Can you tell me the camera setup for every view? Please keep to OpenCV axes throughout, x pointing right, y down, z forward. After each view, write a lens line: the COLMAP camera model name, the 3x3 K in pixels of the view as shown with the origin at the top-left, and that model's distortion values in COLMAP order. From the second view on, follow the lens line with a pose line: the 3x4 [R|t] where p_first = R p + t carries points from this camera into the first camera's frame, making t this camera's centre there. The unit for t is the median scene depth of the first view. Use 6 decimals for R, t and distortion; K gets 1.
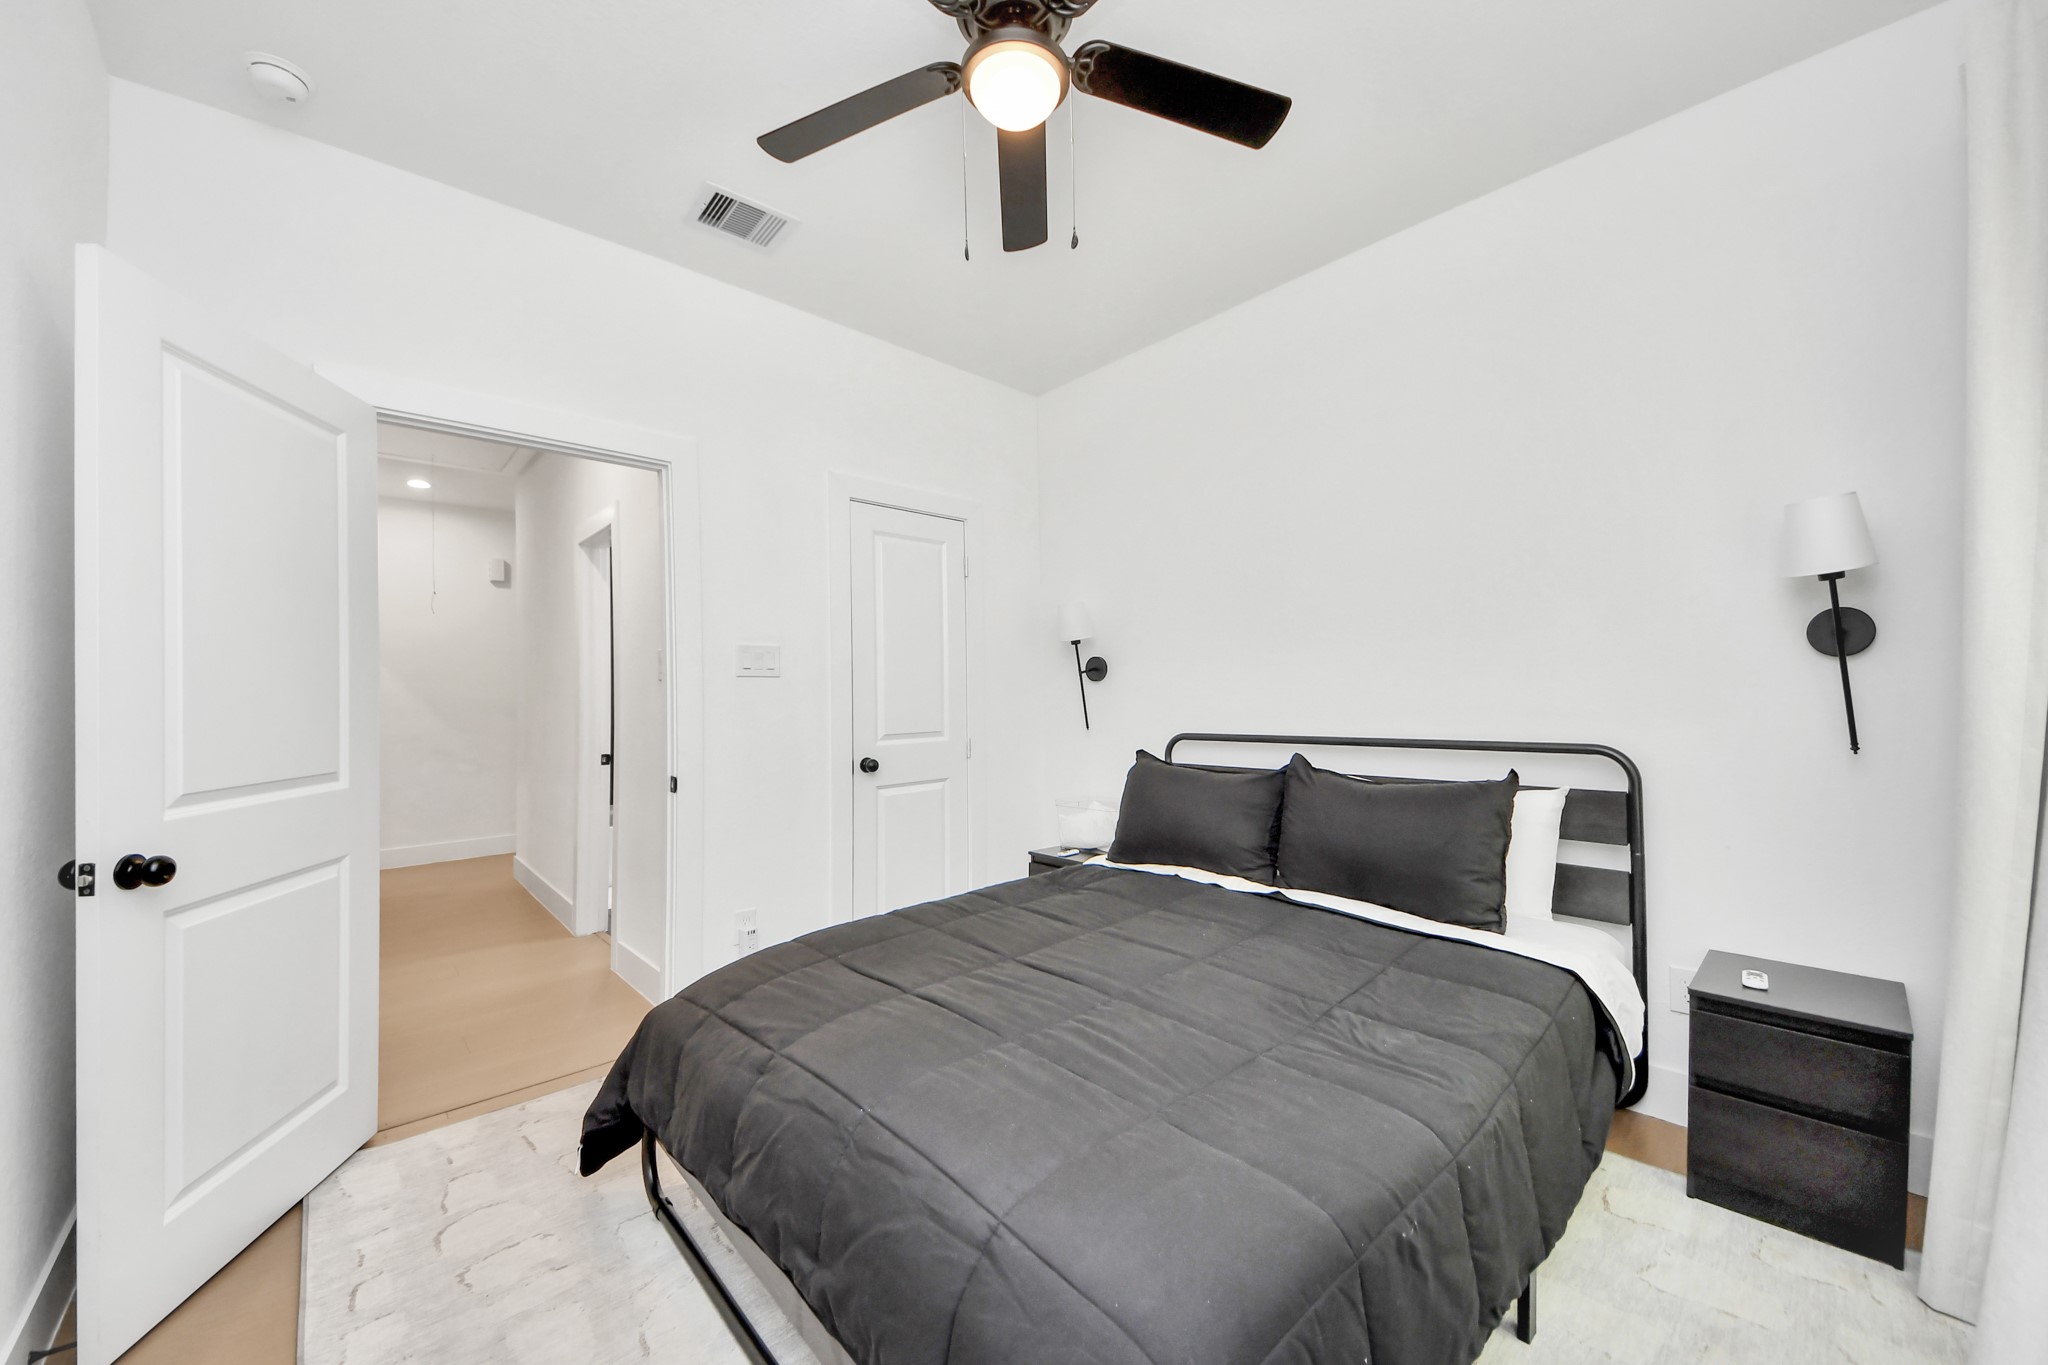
lens RADIAL K [[781.4, 0, 1026.4], [0, 781.4, 693.8], [0, 0, 1]] dist [0.015625, -0.000136]
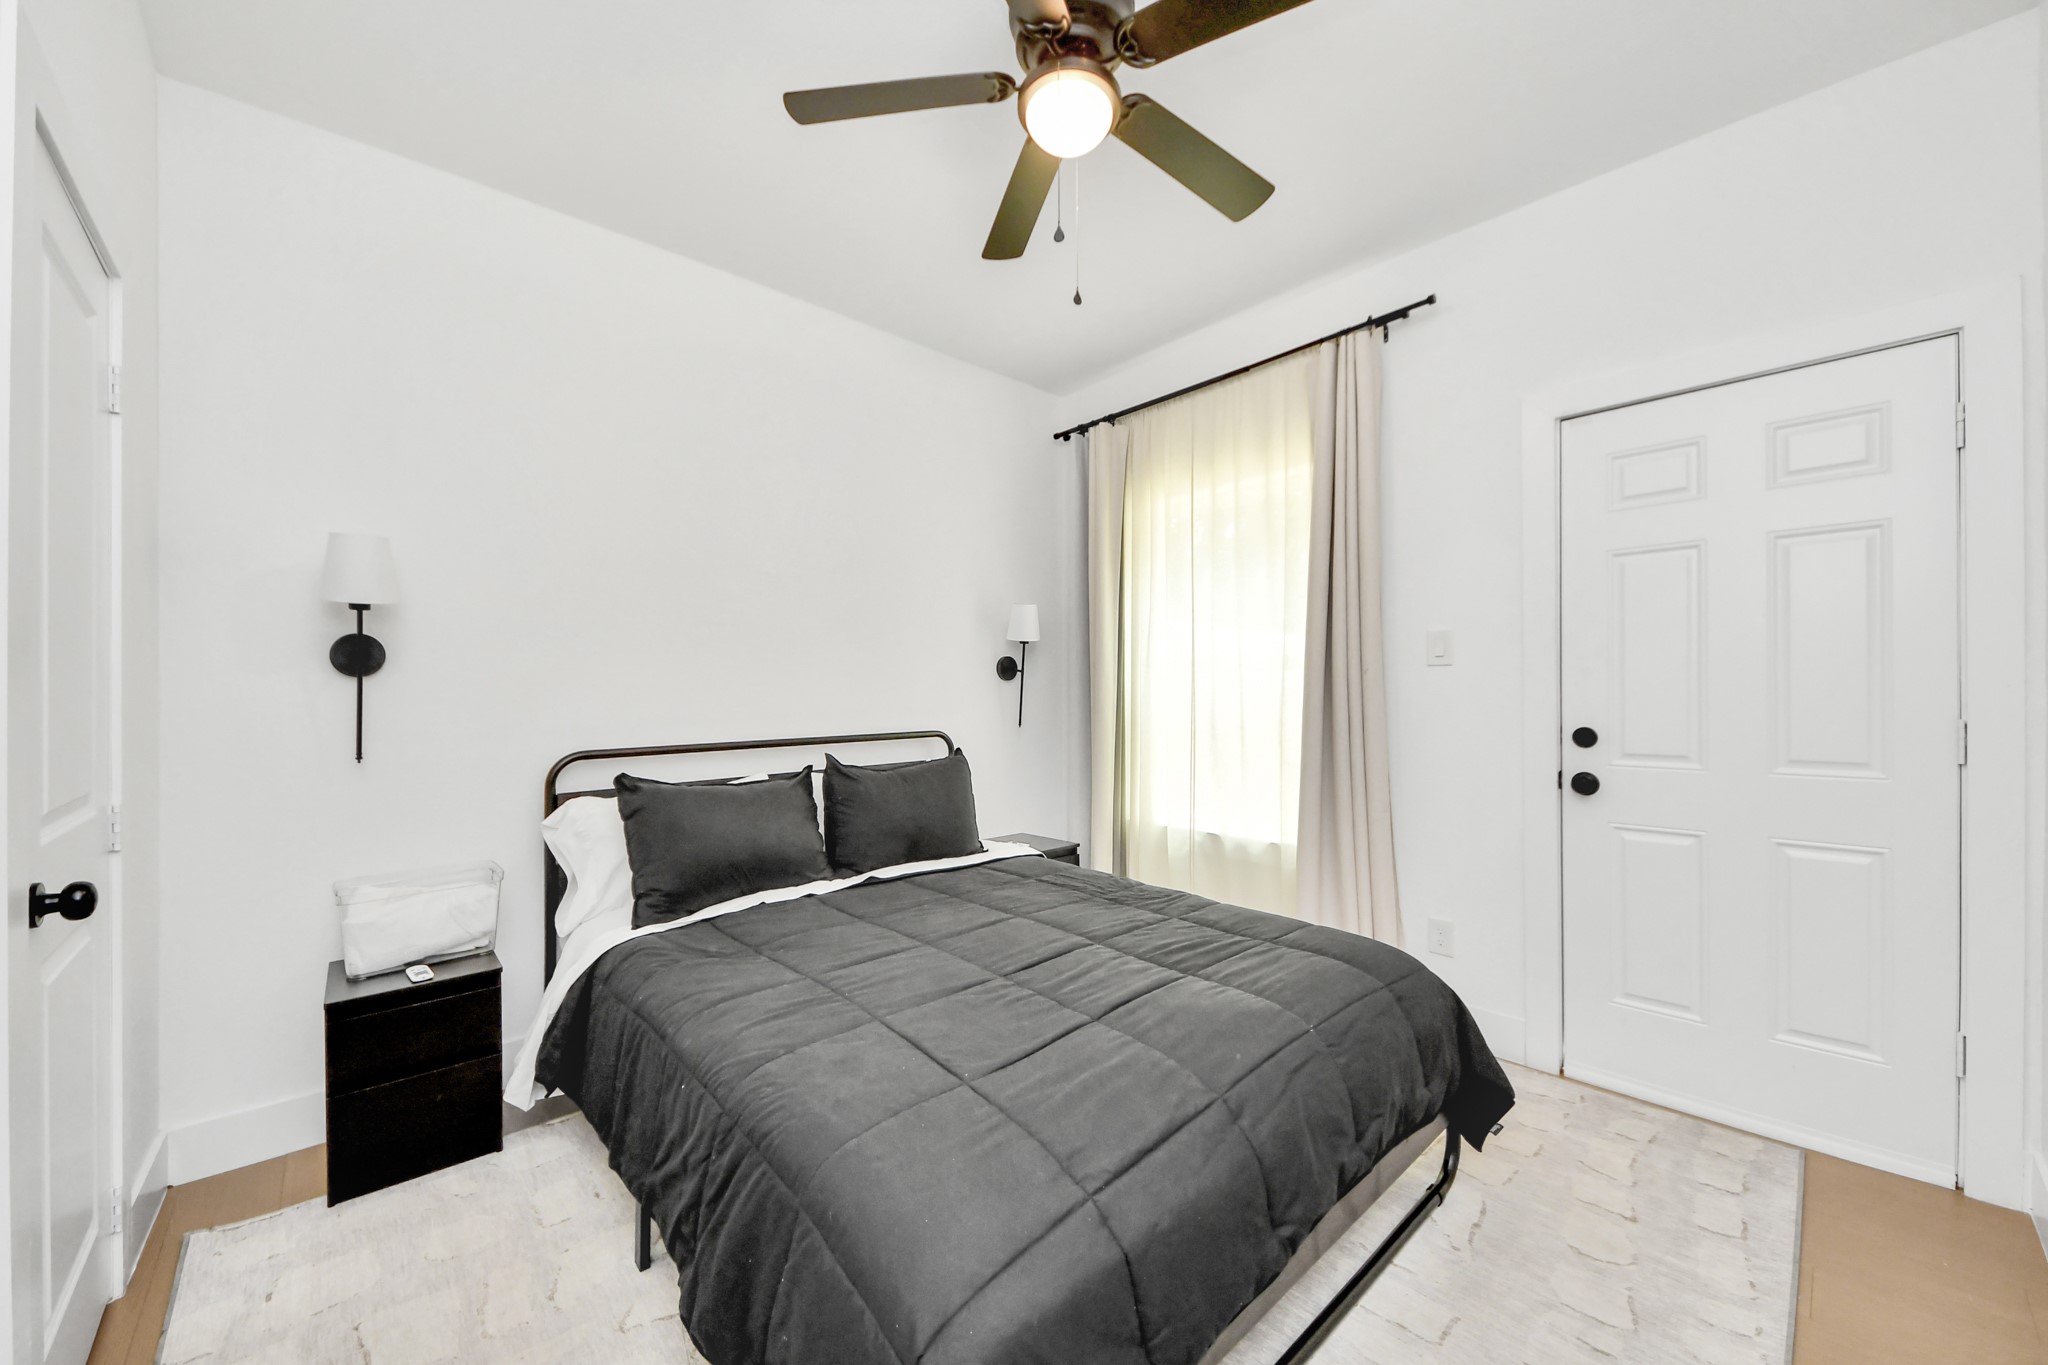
lens RADIAL K [[767.4, 0, 1024.0], [0, 767.4, 682.5], [0, 0, 1]] dist [-0.034591, -0.000042]
pose [[-0.008241, 0.023445, 0.999691, -0.697128], [0.016115, 0.999598, -0.023310, 0.007595], [-0.999836, 0.015918, -0.008616, 0.726300]]
